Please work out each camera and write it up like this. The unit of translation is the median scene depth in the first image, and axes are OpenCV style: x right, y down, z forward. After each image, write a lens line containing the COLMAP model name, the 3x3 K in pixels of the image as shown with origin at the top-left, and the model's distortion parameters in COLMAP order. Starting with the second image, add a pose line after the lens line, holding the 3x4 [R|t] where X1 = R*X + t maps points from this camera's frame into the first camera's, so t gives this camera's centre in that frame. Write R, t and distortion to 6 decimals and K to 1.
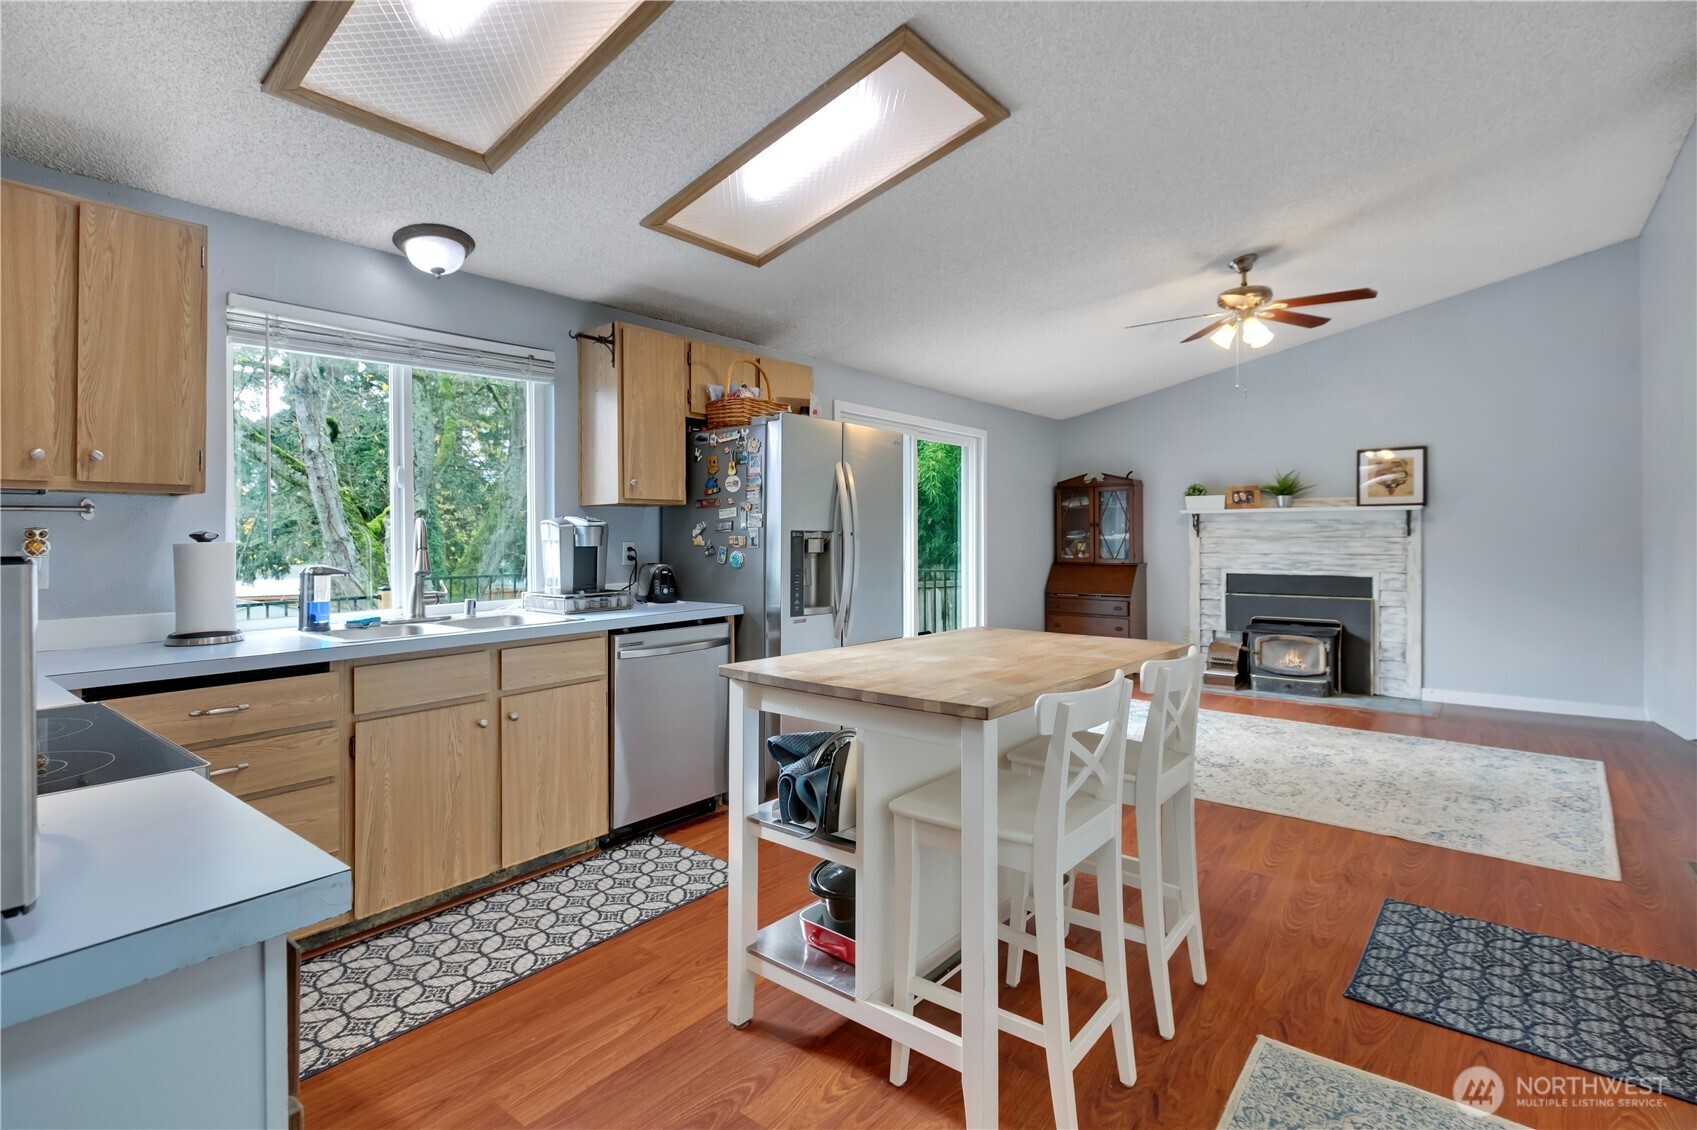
lens RADIAL K [[792.8, 0, 849.9], [0, 792.8, 524.5], [0, 0, 1]] dist [0.000136, -0.000203]
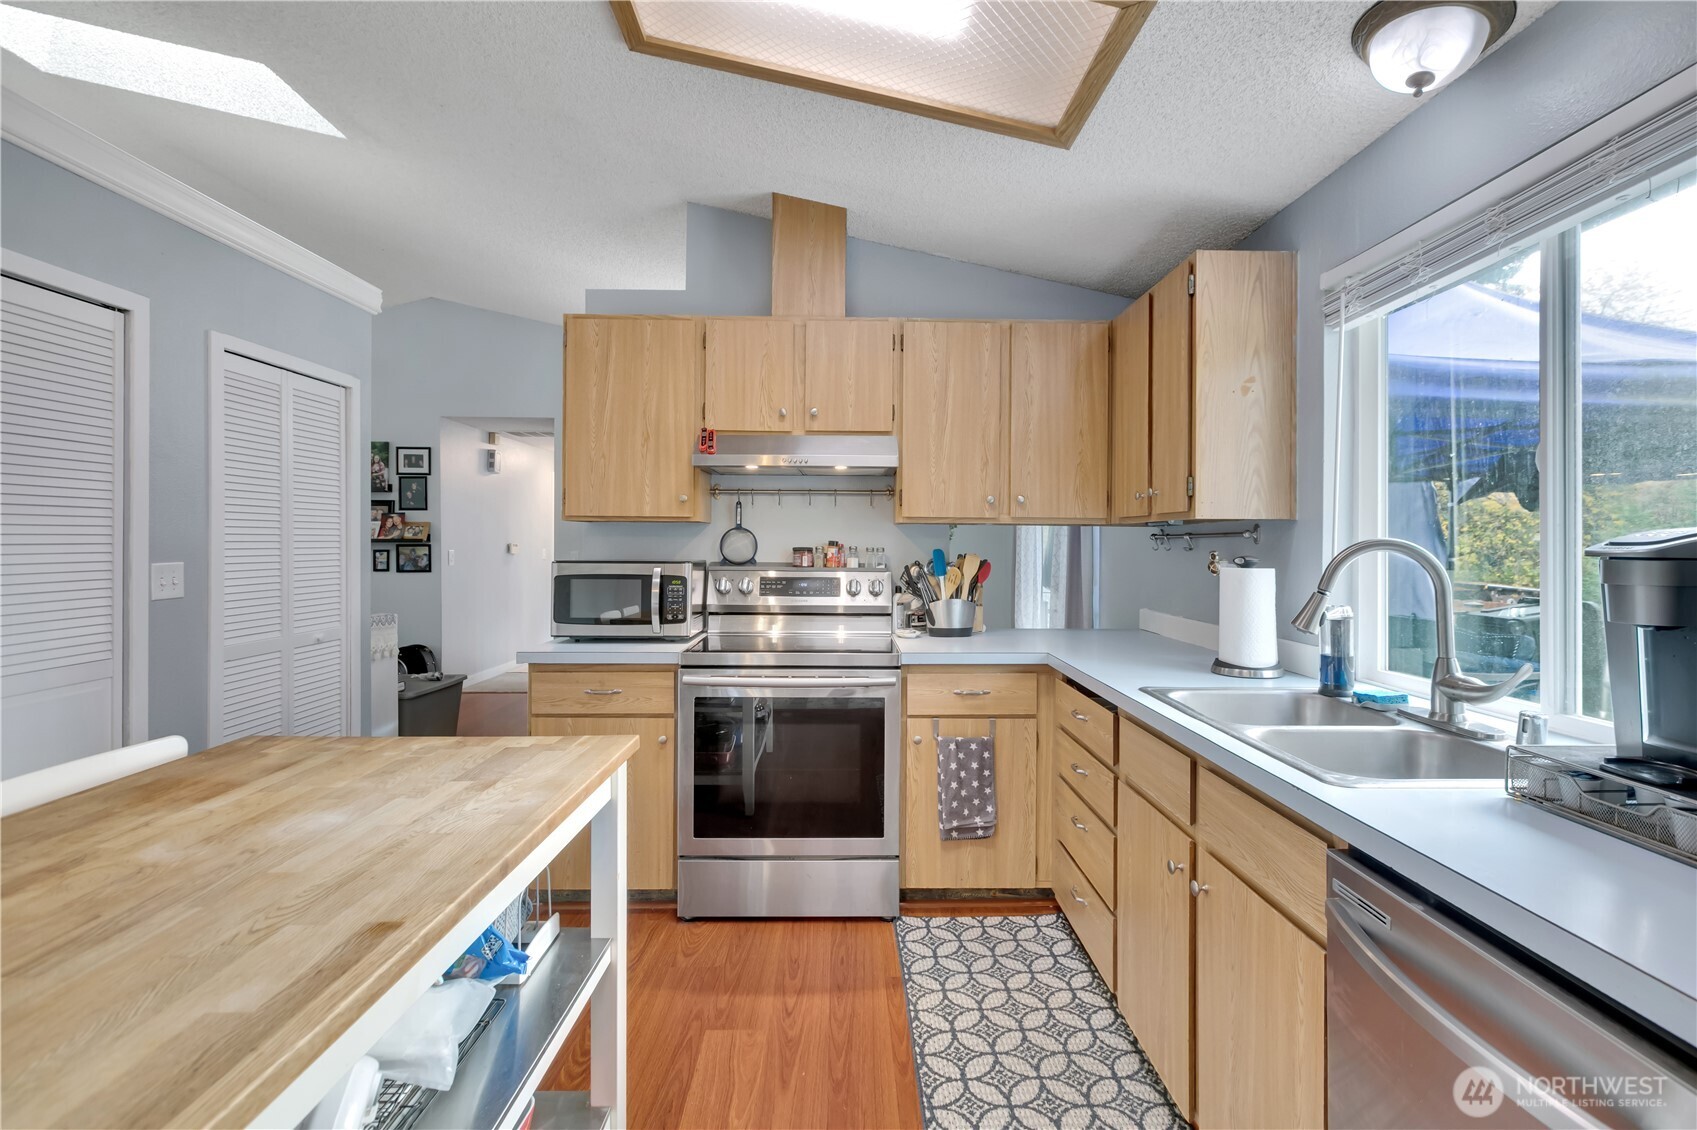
lens RADIAL K [[763.1, 0, 856.2], [0, 763.1, 550.4], [0, 0, 1]] dist [-0.000339, -0.000012]
pose [[-0.759192, 0.008437, -0.650812, 0.054930], [0.005829, 0.999964, 0.006164, -0.003348], [0.650840, 0.000886, -0.759214, 0.586826]]
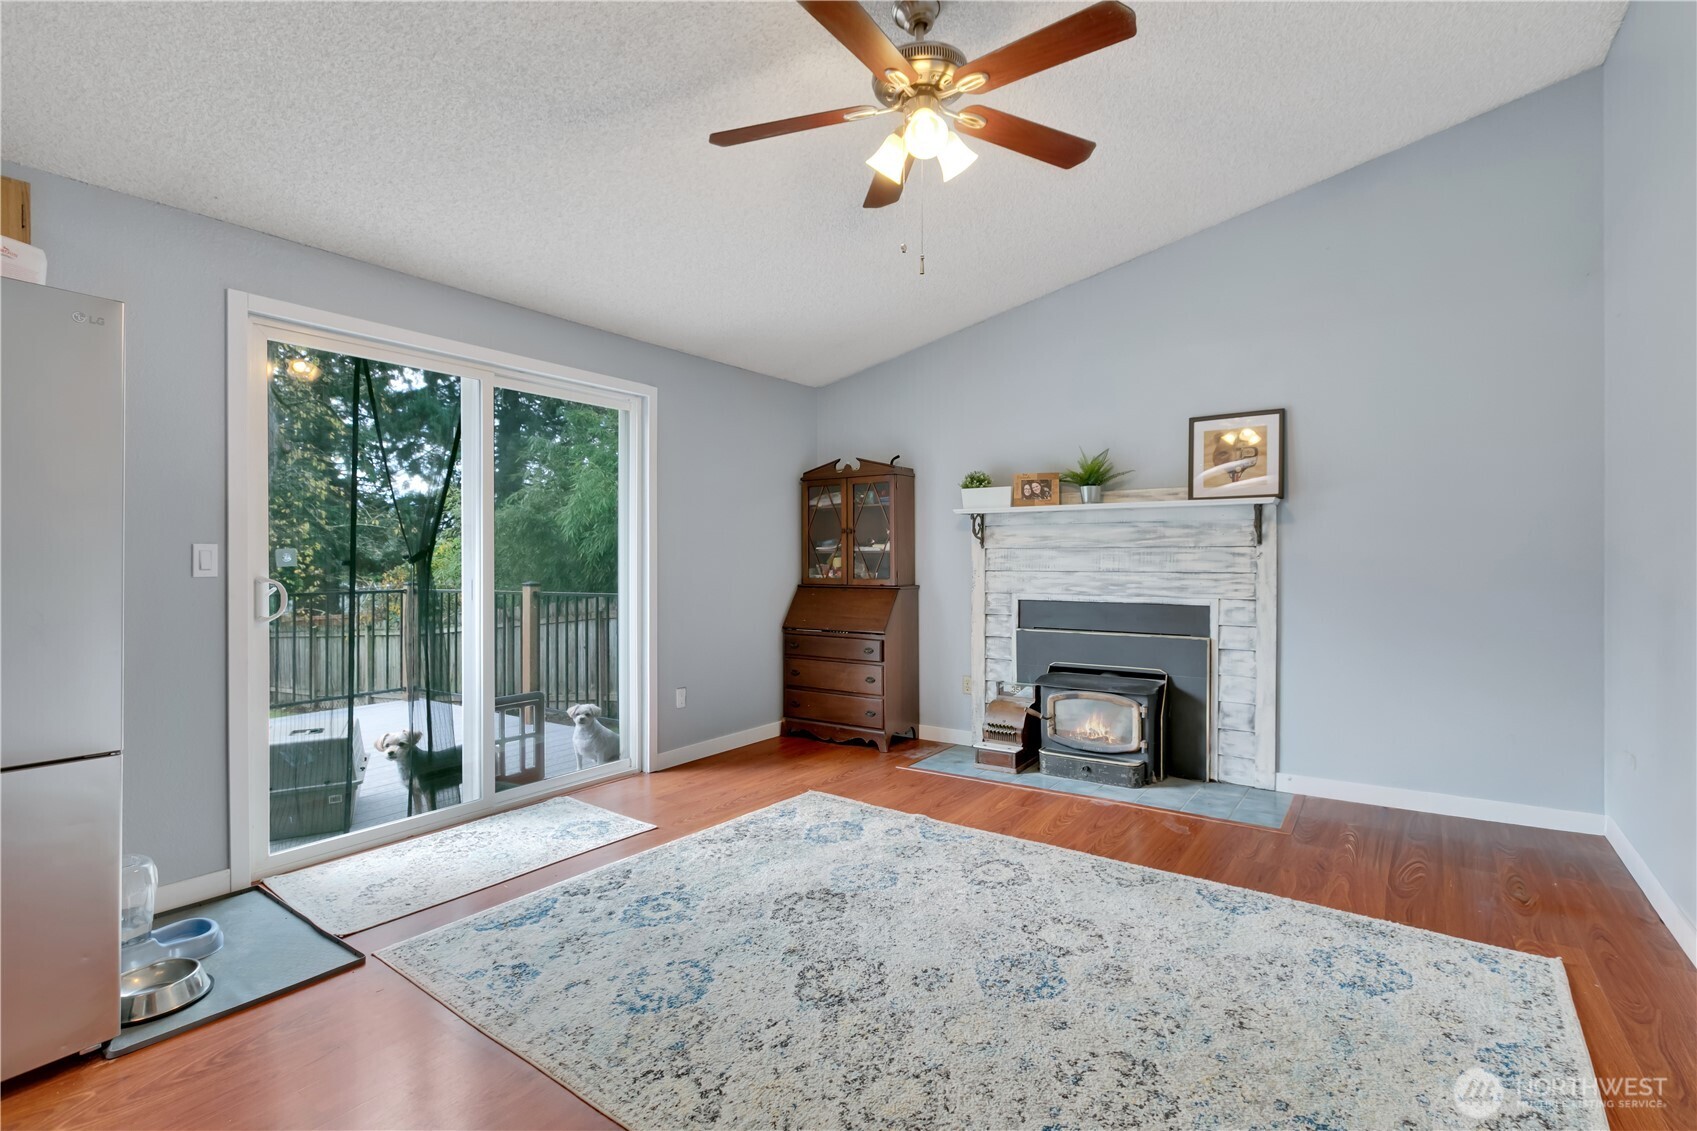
lens RADIAL K [[763.1, 0, 856.2], [0, 763.1, 550.9], [0, 0, 1]] dist [-0.000339, -0.000012]
pose [[0.997744, 0.002566, 0.067090, 0.314053], [-0.002839, 0.999988, 0.003976, 0.017839], [-0.067079, -0.004157, 0.997739, 0.370819]]
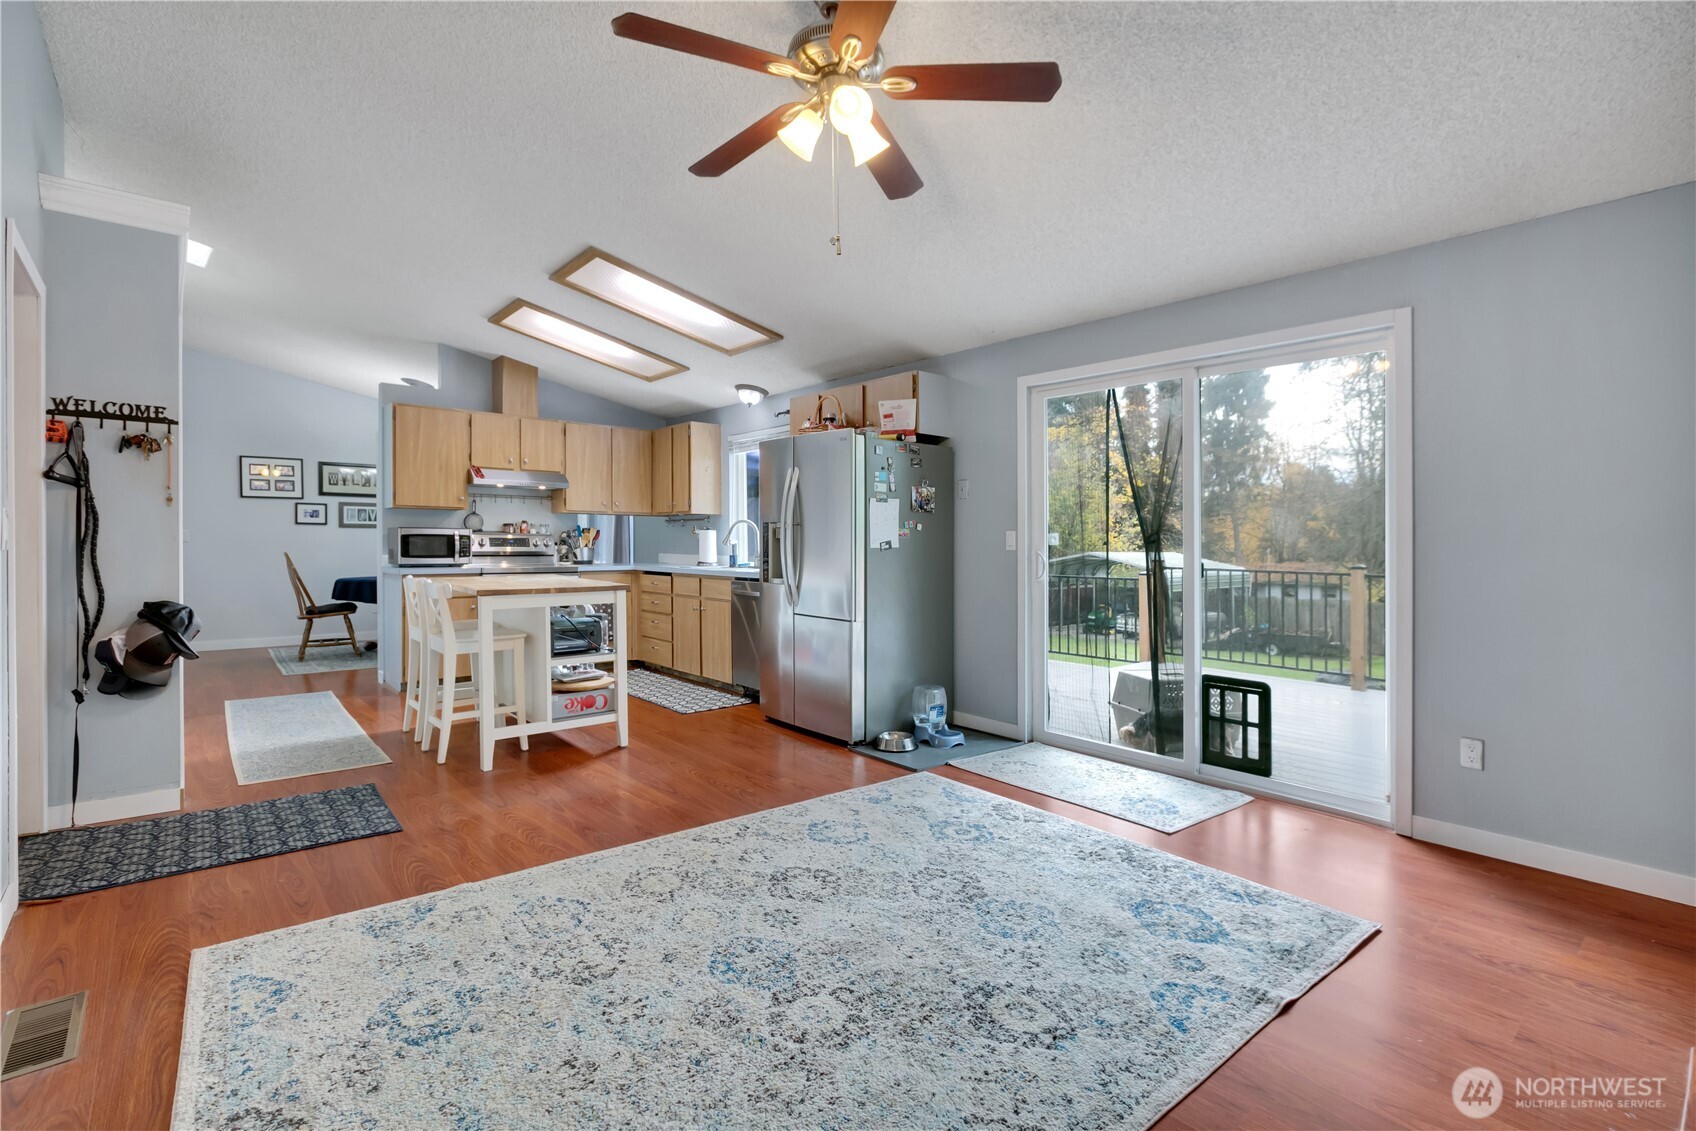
lens RADIAL K [[741.6, 0, 854.6], [0, 741.6, 539.3], [0, 0, 1]] dist [0.001539, 0.000310]
pose [[-0.140753, 0.003479, -0.990039, 0.732838], [0.007371, 0.999970, 0.002466, 0.021681], [0.990017, -0.006950, -0.140774, 0.800256]]
